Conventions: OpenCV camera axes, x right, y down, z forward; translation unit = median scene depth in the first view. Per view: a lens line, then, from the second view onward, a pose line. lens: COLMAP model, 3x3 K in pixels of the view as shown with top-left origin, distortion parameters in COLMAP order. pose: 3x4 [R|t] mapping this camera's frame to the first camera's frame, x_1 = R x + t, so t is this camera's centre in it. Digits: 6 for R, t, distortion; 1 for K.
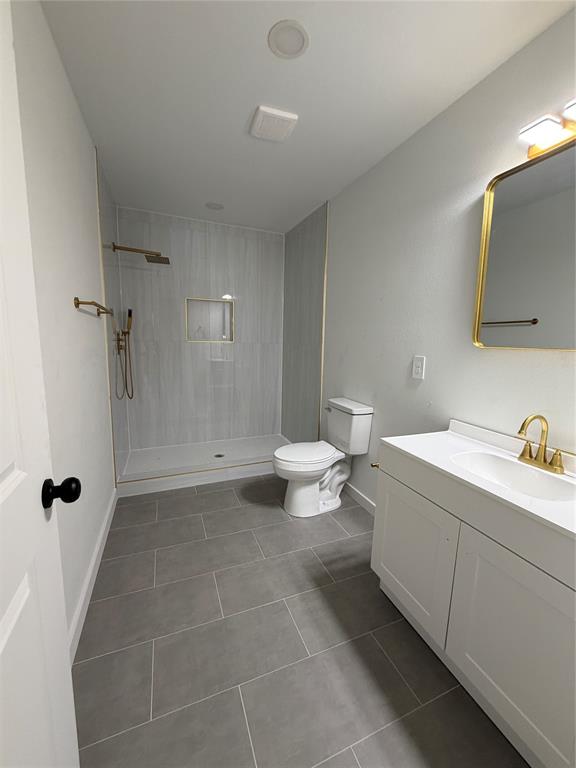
lens RADIAL K [[304.4, 0, 288.0], [0, 304.4, 384.0], [0, 0, 1]] dist [0.000093, 0.000163]
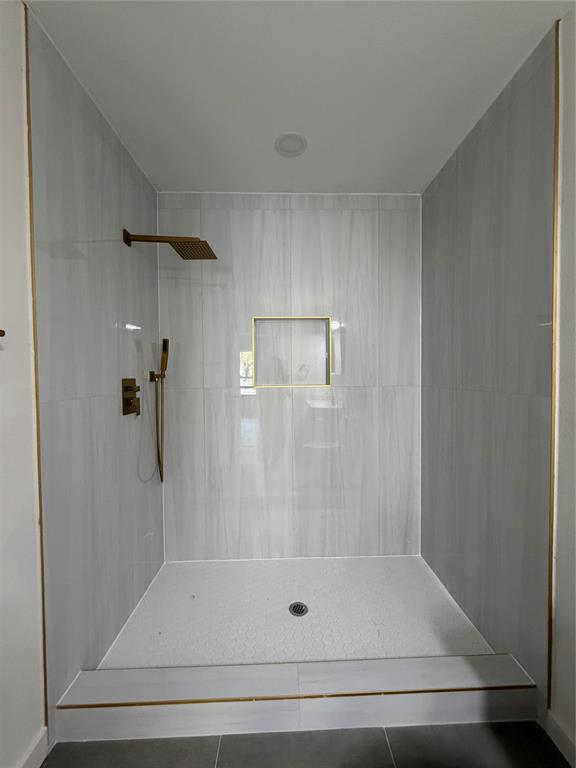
lens RADIAL K [[304.4, 0, 288.0], [0, 304.4, 384.0], [0, 0, 1]] dist [0.000093, 0.000163]
pose [[0.930028, -0.021548, -0.366856, -0.046924], [-0.024328, 0.992479, -0.119971, -0.076968], [0.366682, 0.120502, 0.922509, 0.483480]]
